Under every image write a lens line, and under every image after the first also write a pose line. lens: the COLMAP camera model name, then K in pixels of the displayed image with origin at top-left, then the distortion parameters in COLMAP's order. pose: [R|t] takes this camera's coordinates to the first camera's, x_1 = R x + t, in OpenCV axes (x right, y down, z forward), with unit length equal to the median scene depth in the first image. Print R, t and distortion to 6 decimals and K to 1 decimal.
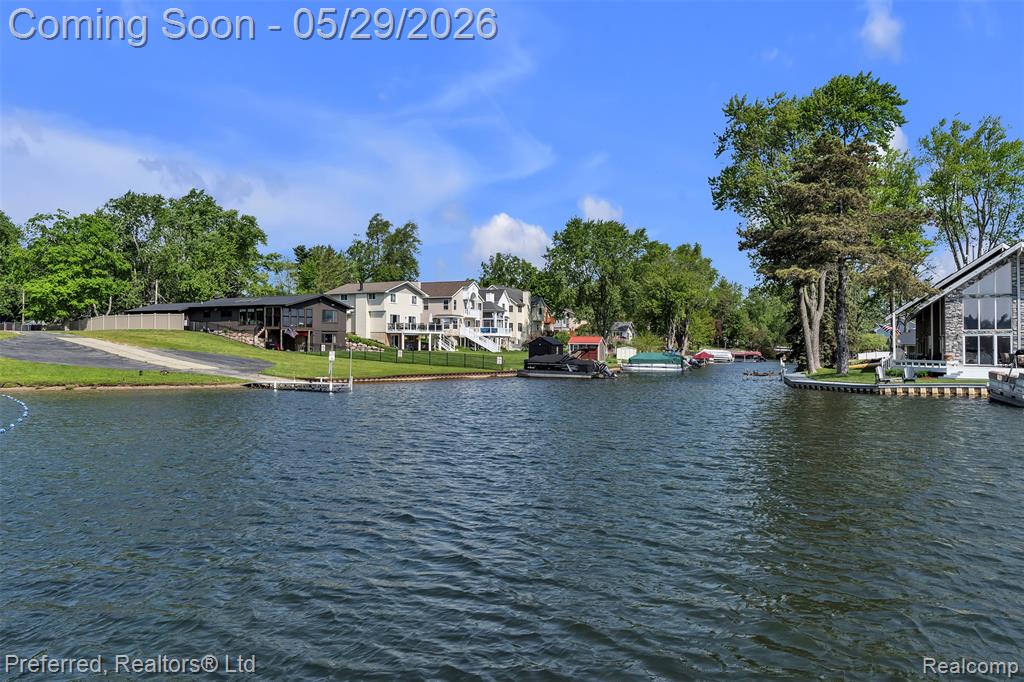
lens RADIAL K [[783.6, 0, 512.0], [0, 783.6, 341.0], [0, 0, 1]] dist [-0.067041, -0.000717]
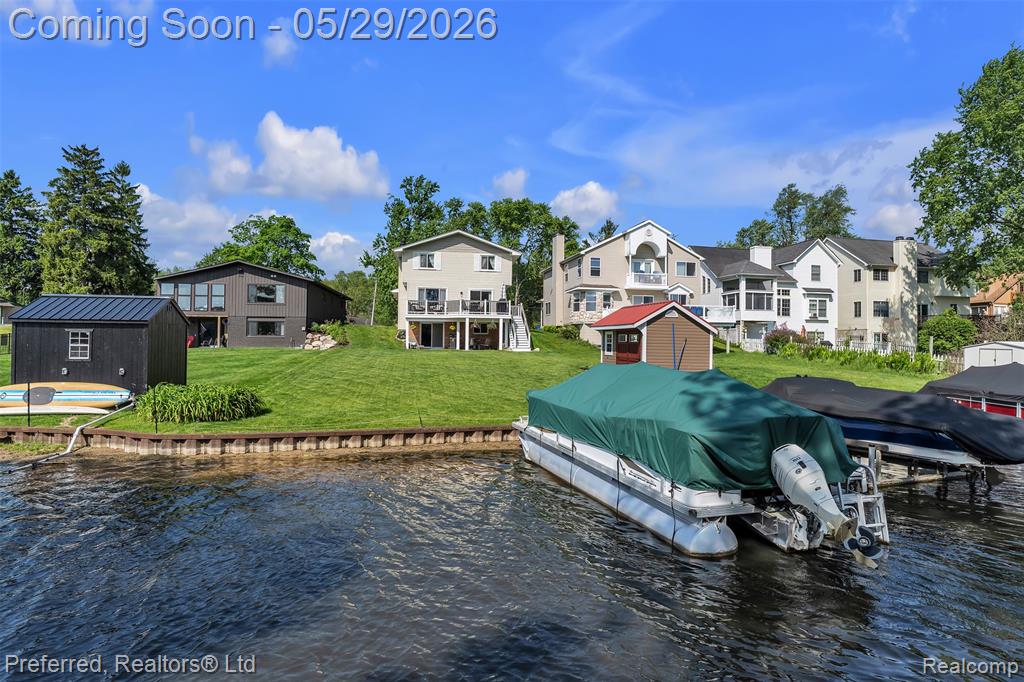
lens RADIAL K [[545.0, 0, 512.0], [0, 545.0, 341.0], [0, 0, 1]] dist [-0.005032, -0.000604]
pose [[0.585473, -0.005537, -0.810673, 0.211298], [-0.001120, 0.999970, -0.007639, 0.009045], [0.810691, 0.005381, 0.585449, 0.766461]]
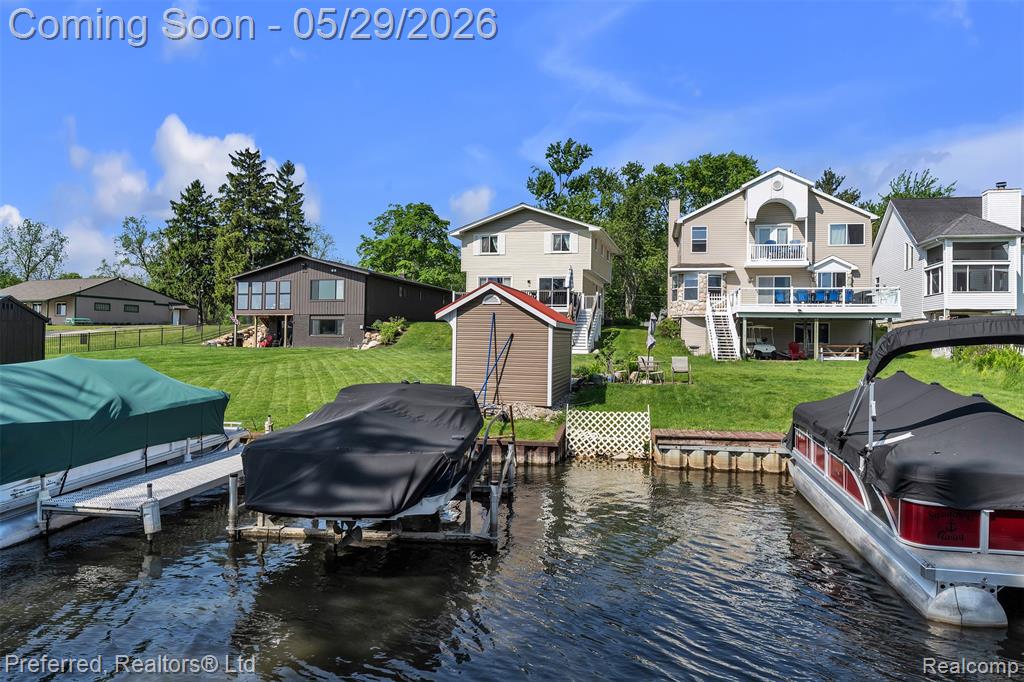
lens RADIAL K [[677.1, 0, 512.0], [0, 677.1, 341.0], [0, 0, 1]] dist [0.001837, 0.000135]
pose [[0.207130, -0.009038, -0.978272, 0.257116], [-0.006112, 0.999926, -0.010533, 0.010458], [0.978294, 0.008161, 0.207059, 0.876623]]
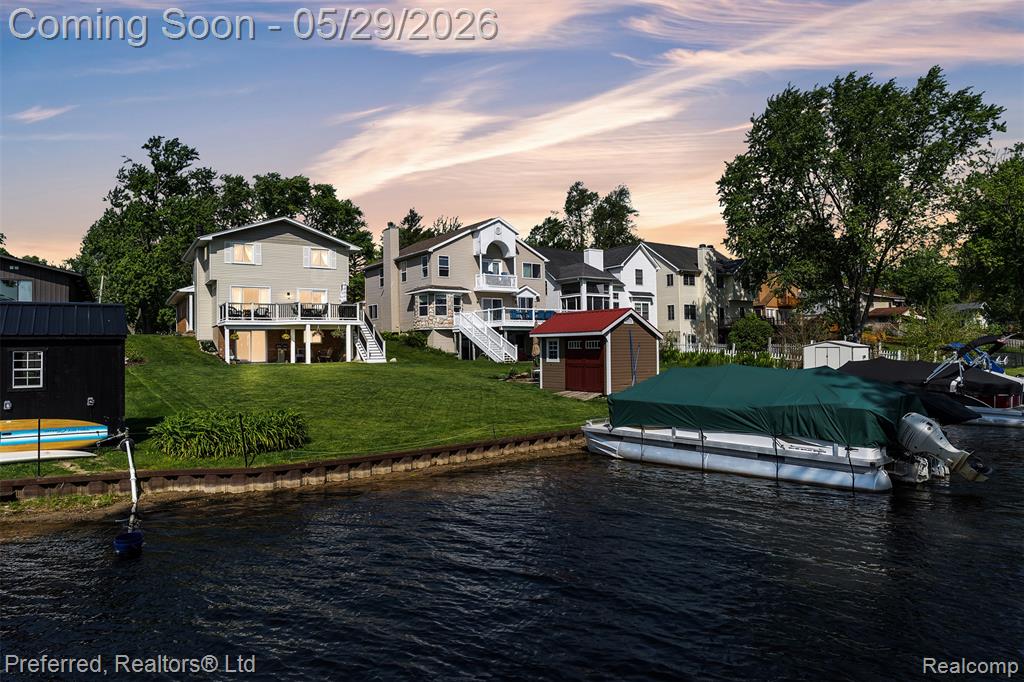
lens RADIAL K [[653.9, 0, 512.0], [0, 653.9, 341.0], [0, 0, 1]] dist [-0.003602, -0.001201]
pose [[0.860507, -0.028903, -0.508618, 0.179738], [0.025456, 0.999582, -0.013735, 0.007857], [0.508802, -0.001128, 0.860883, 0.701721]]
